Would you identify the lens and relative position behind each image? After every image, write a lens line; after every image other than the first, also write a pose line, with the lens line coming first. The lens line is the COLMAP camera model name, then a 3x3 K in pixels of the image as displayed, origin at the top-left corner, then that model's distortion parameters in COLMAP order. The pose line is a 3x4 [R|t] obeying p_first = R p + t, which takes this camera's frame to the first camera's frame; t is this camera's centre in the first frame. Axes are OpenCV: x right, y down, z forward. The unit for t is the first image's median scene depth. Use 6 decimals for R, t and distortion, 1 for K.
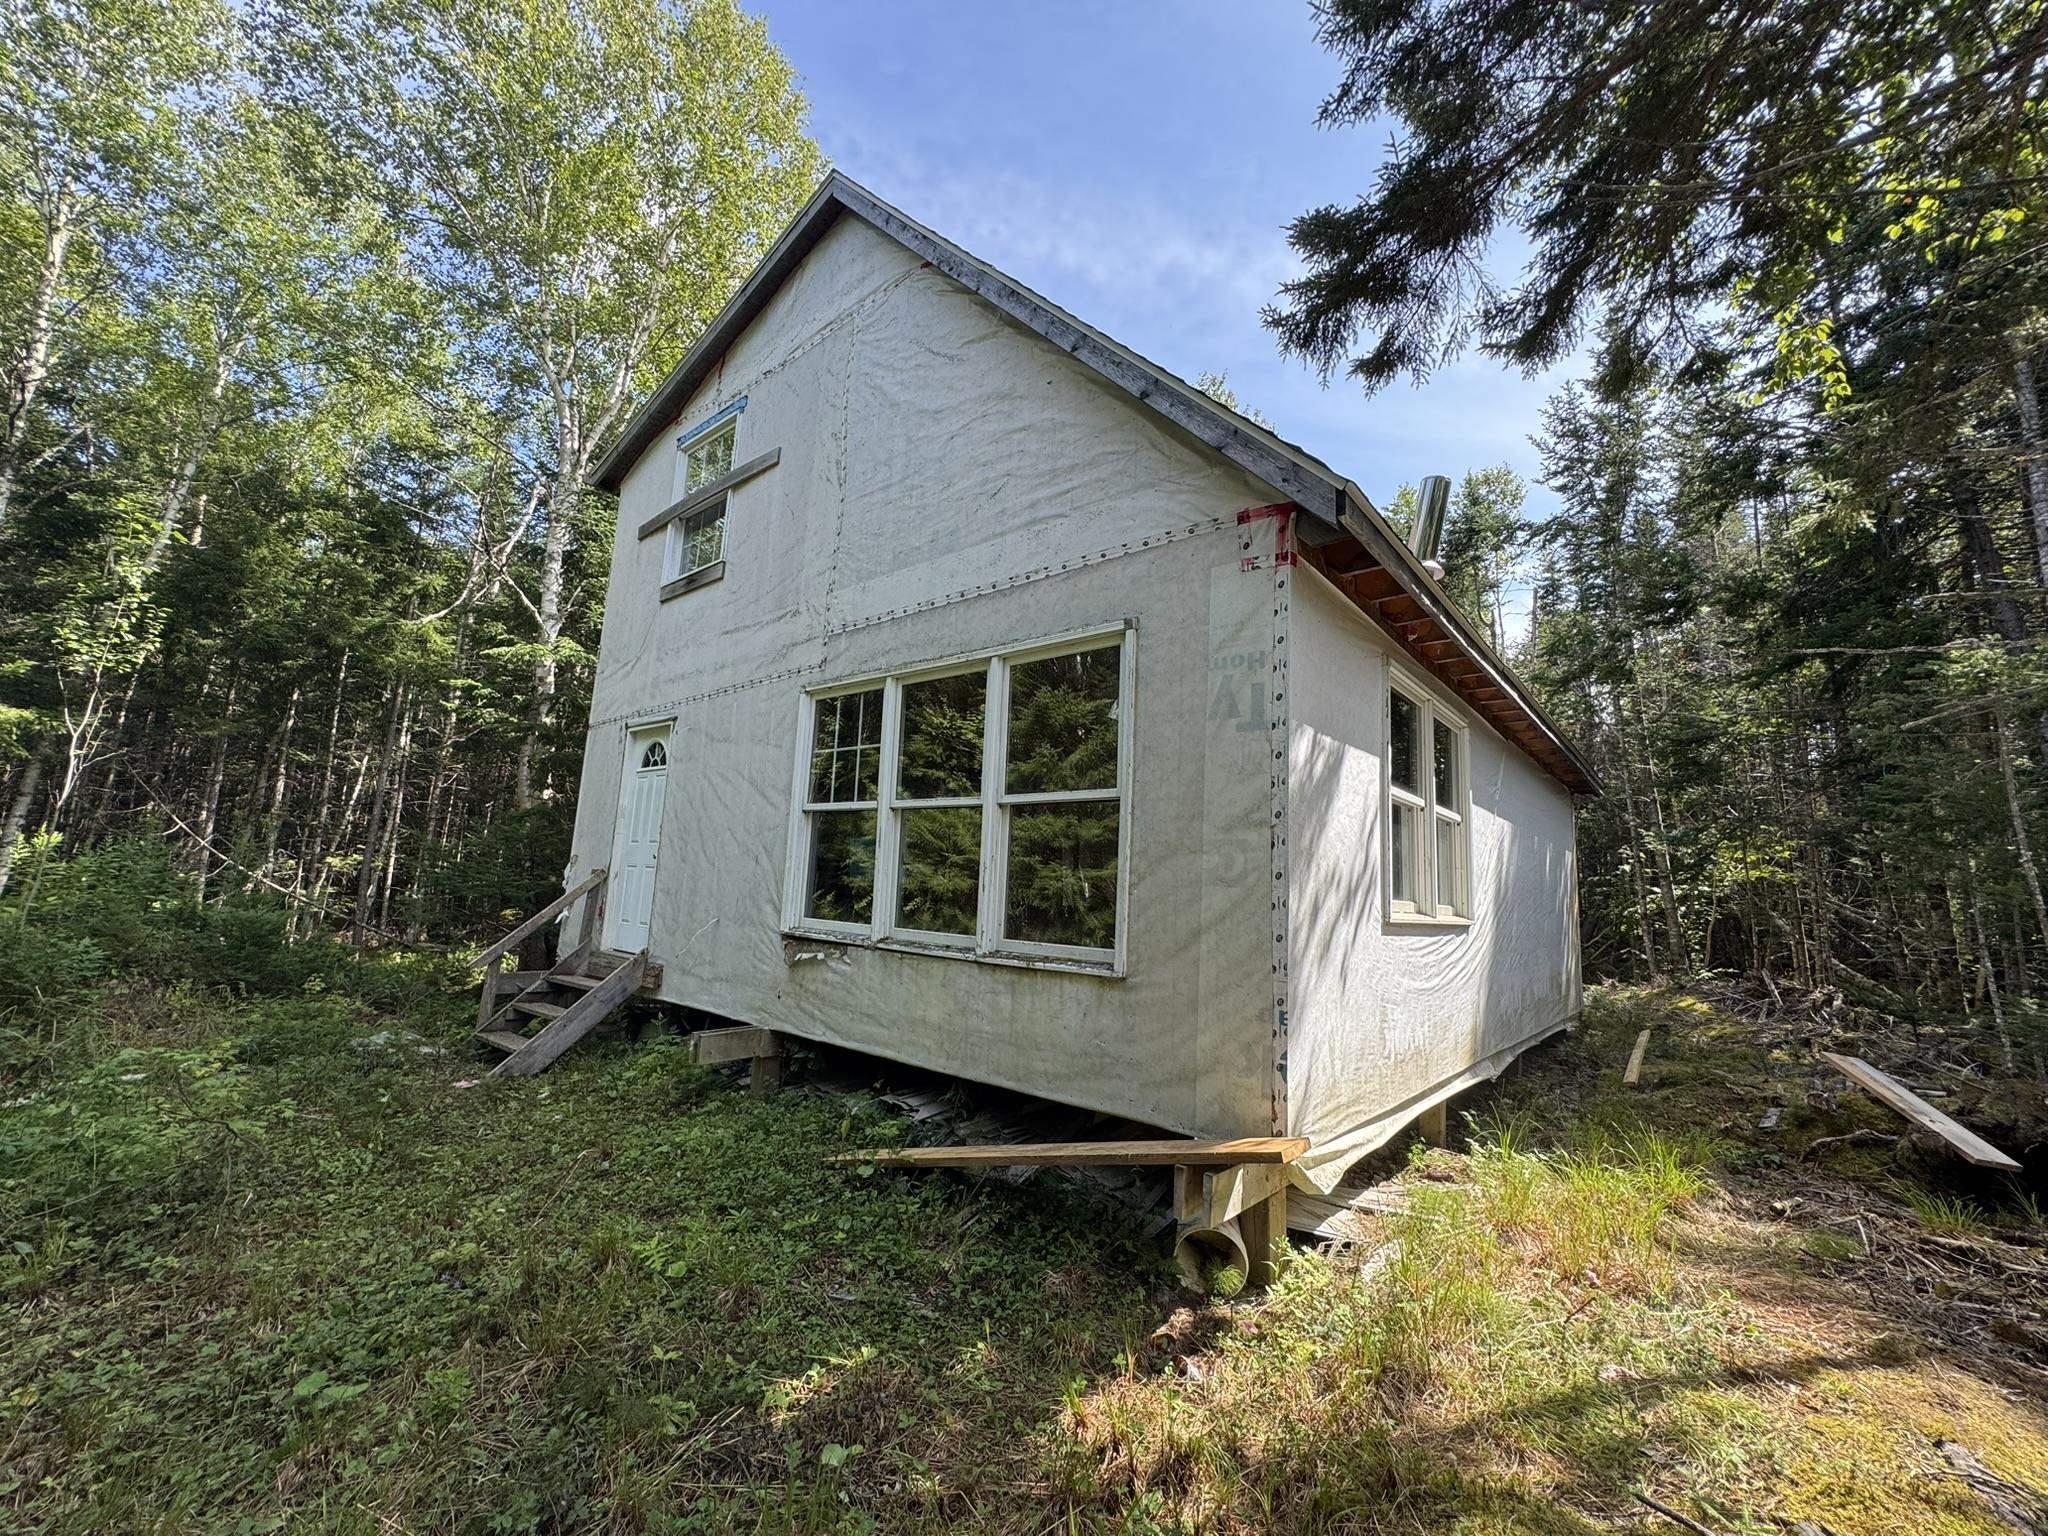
lens RADIAL K [[815.7, 0, 1020.5], [0, 815.7, 767.2], [0, 0, 1]] dist [-0.000597, -0.000039]
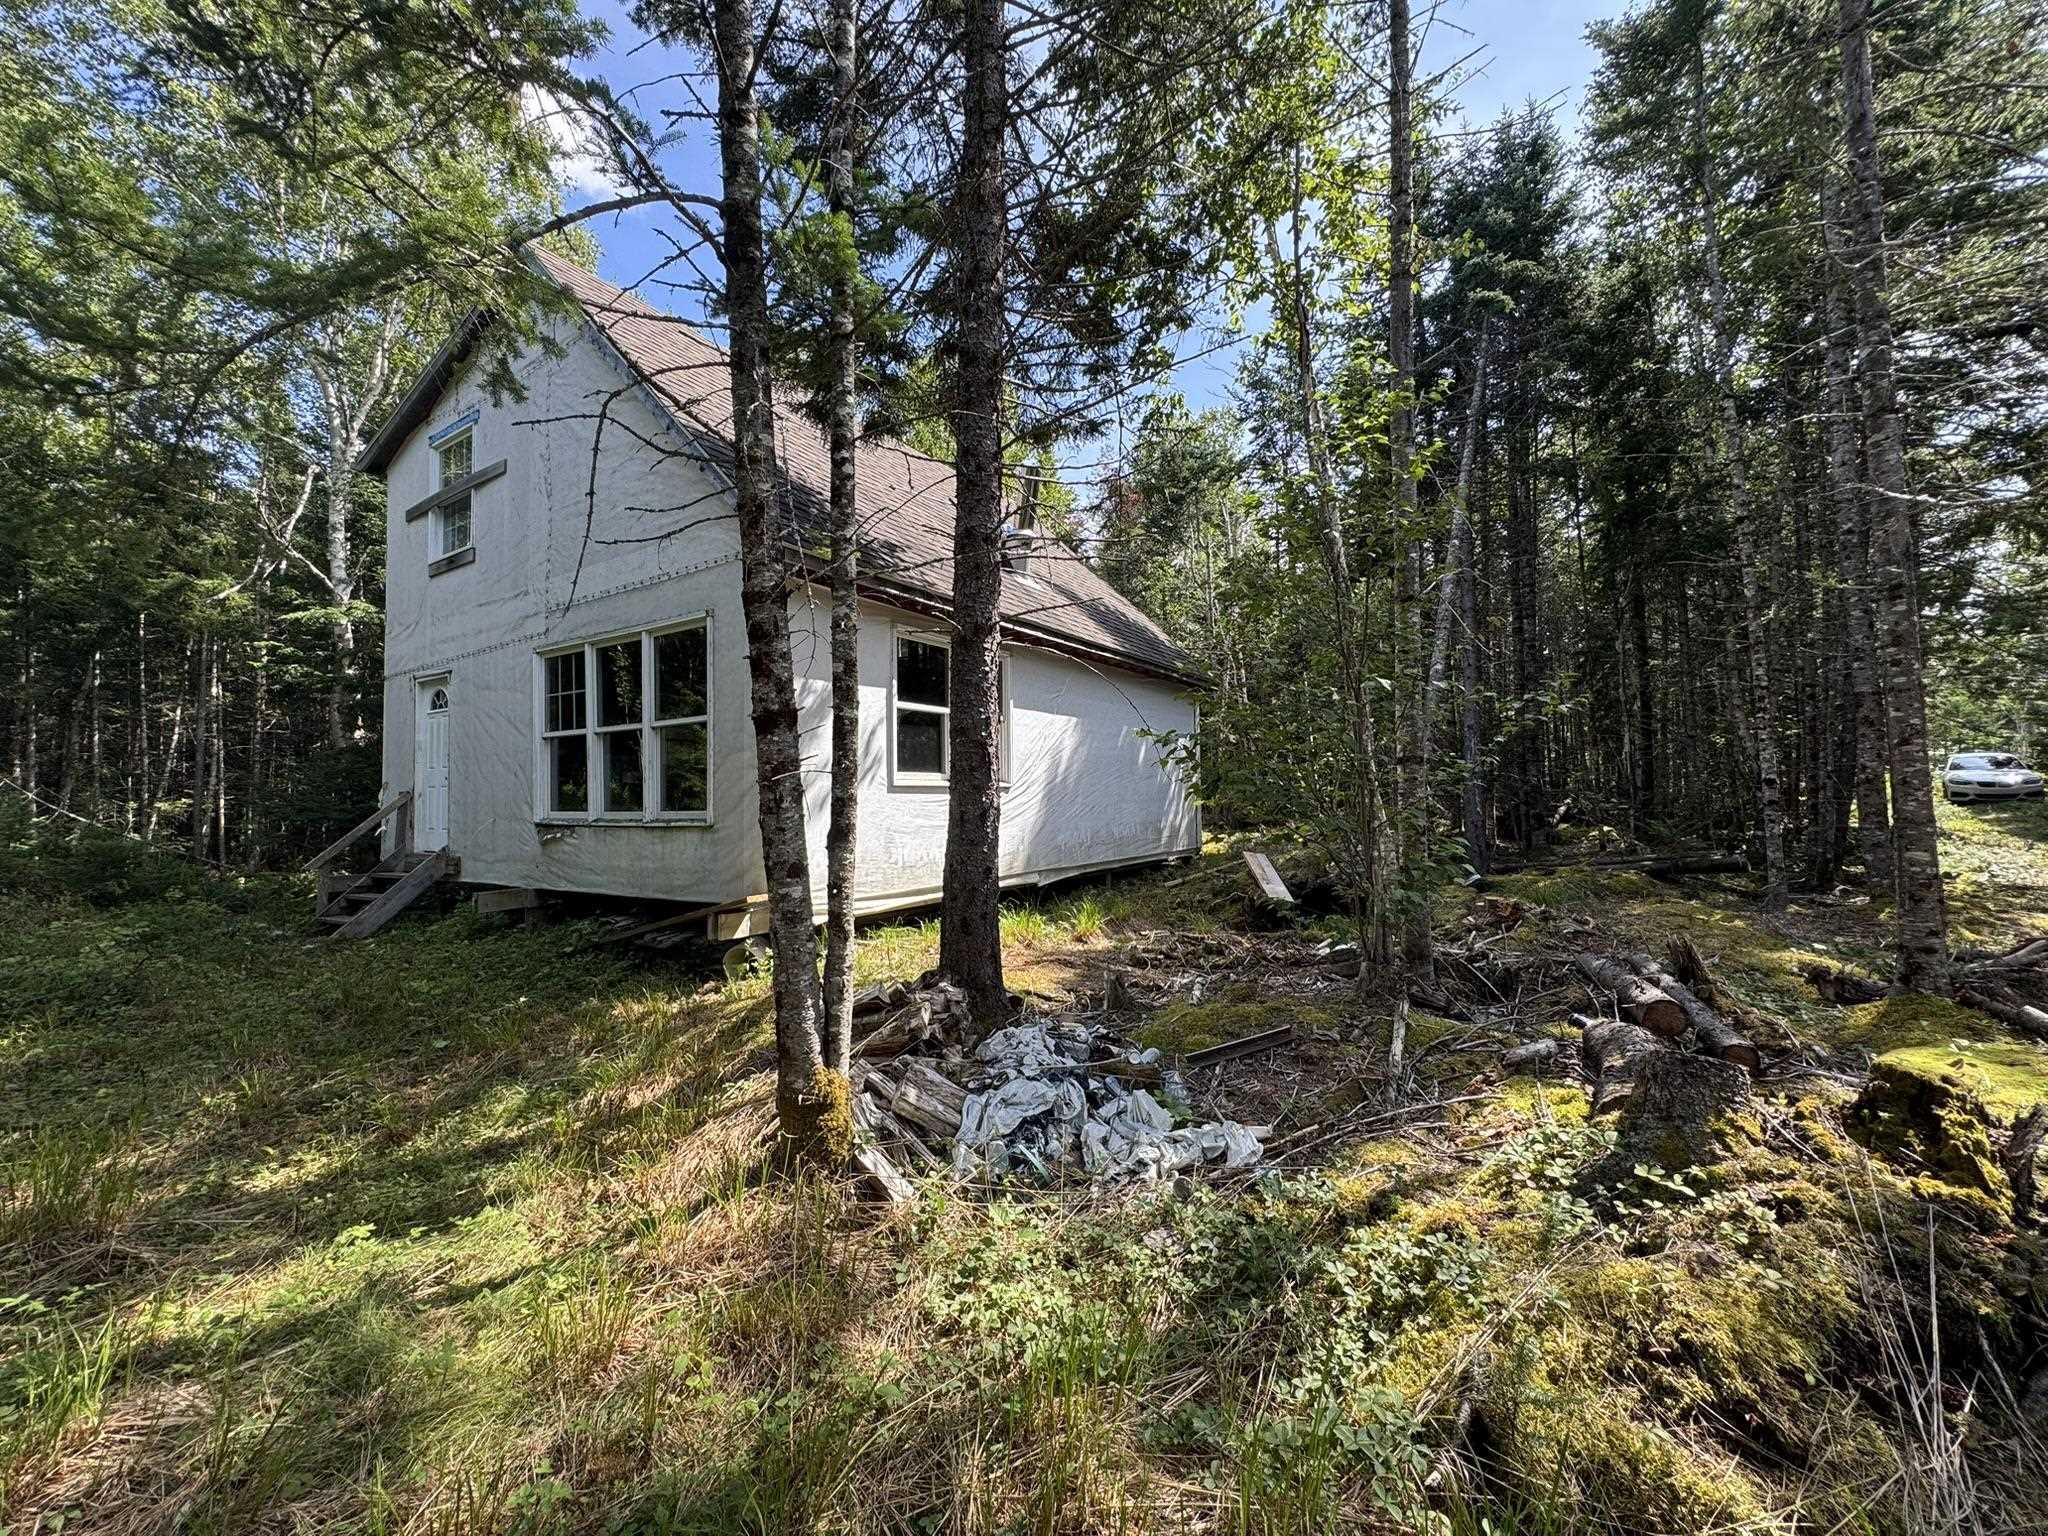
lens RADIAL K [[815.7, 0, 1020.5], [0, 815.7, 767.2], [0, 0, 1]] dist [-0.000597, -0.000039]
pose [[0.990199, -0.063147, 0.124571, 0.243069], [0.048228, 0.991681, 0.119345, -0.016225], [-0.131071, -0.112168, 0.985007, -0.329798]]
